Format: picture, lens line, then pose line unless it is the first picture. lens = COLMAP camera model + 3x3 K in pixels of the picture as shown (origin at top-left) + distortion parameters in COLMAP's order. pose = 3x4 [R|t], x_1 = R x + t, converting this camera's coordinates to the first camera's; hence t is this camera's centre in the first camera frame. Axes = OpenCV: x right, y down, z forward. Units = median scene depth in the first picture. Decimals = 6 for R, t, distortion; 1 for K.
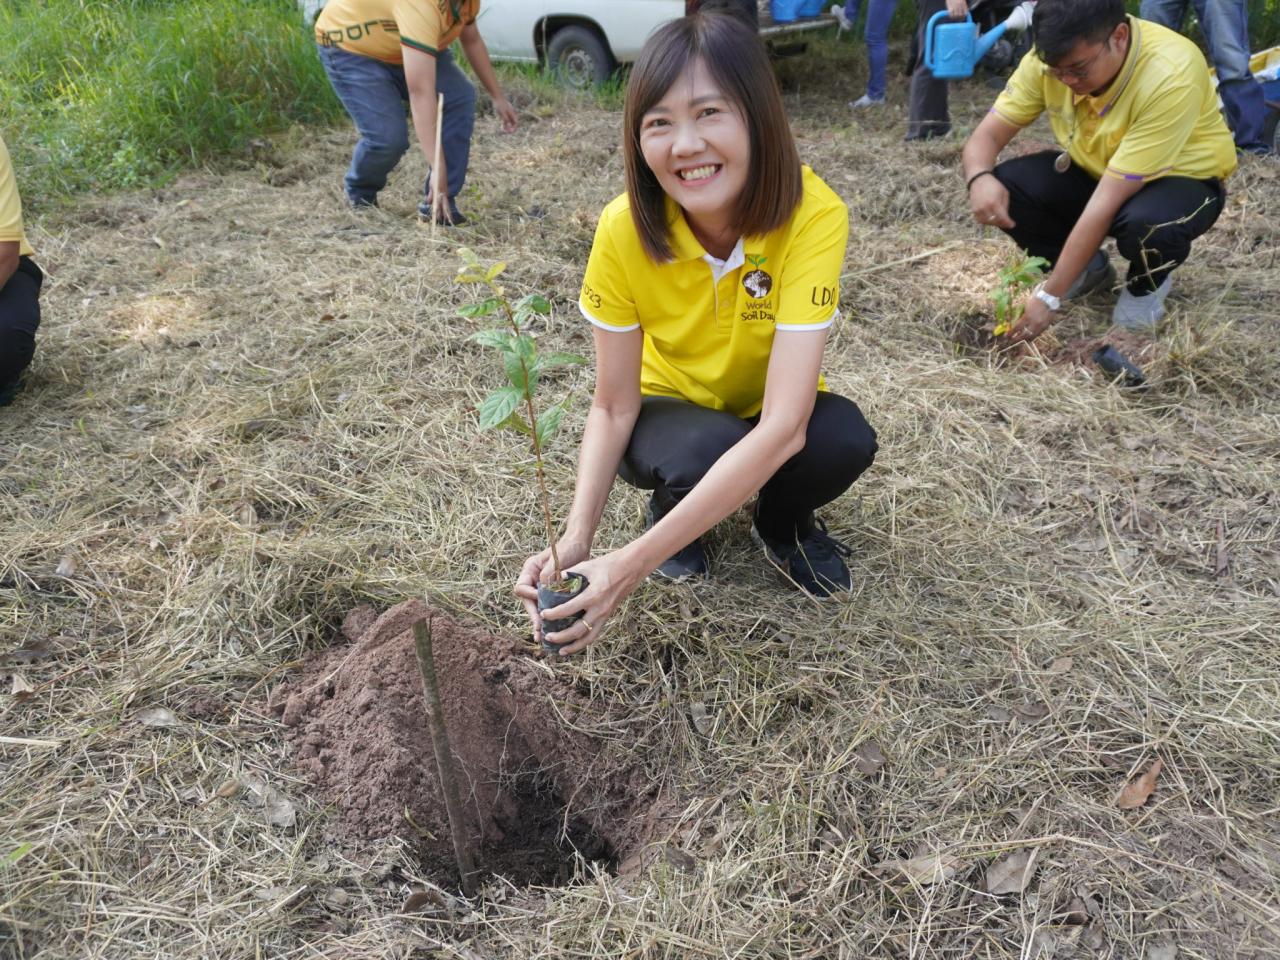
lens RADIAL K [[925.6, 0, 640.0], [0, 925.6, 480.0], [0, 0, 1]] dist [-0.059492, 0.004094]
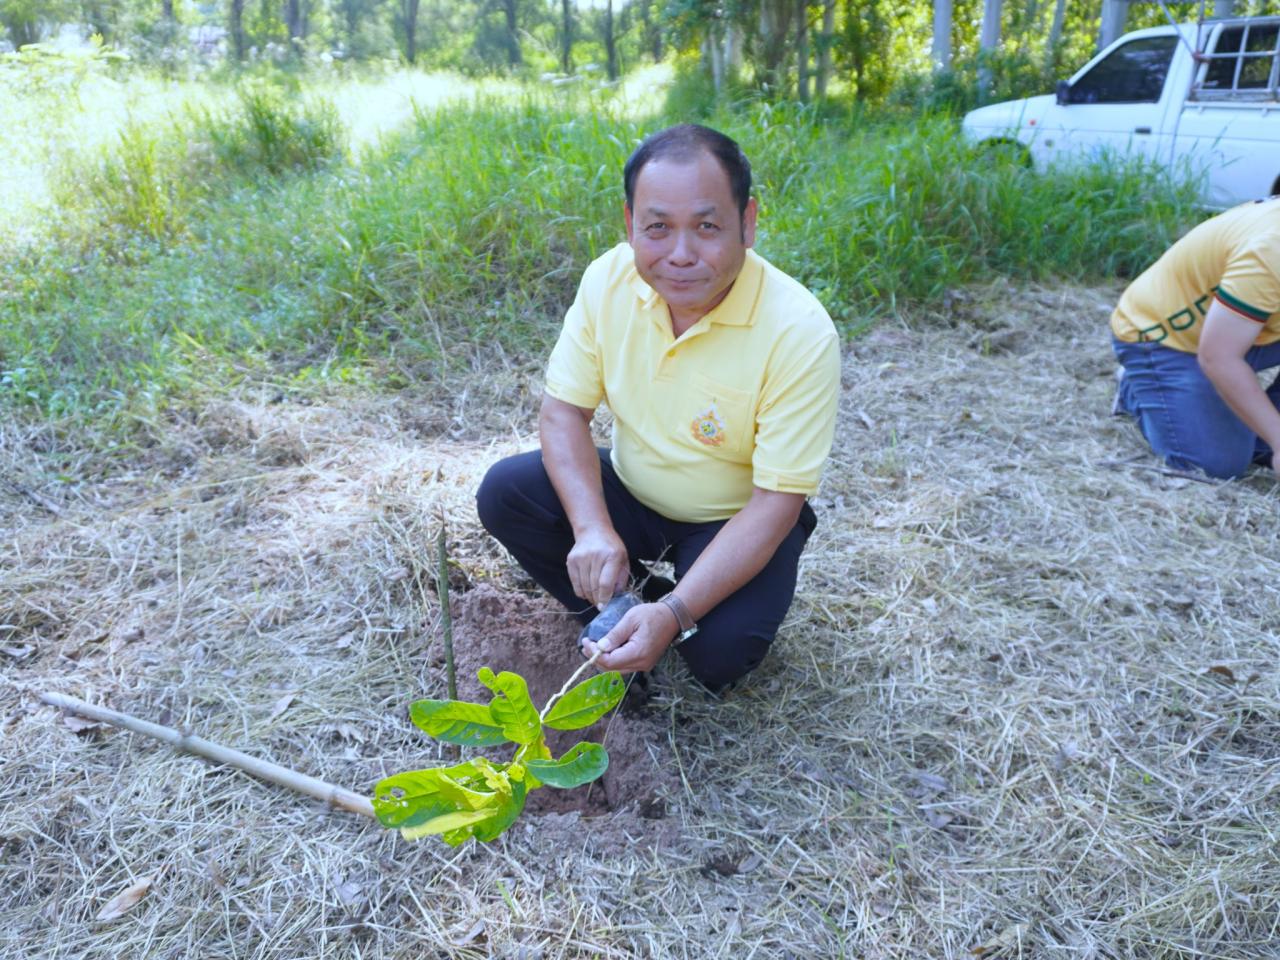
lens RADIAL K [[925.6, 0, 640.0], [0, 925.6, 480.0], [0, 0, 1]] dist [-0.059492, 0.004094]
pose [[0.843420, 0.209836, -0.494582, -0.283879], [-0.263578, 0.963784, -0.040582, -0.124651], [0.468154, 0.164589, 0.868183, 0.204791]]
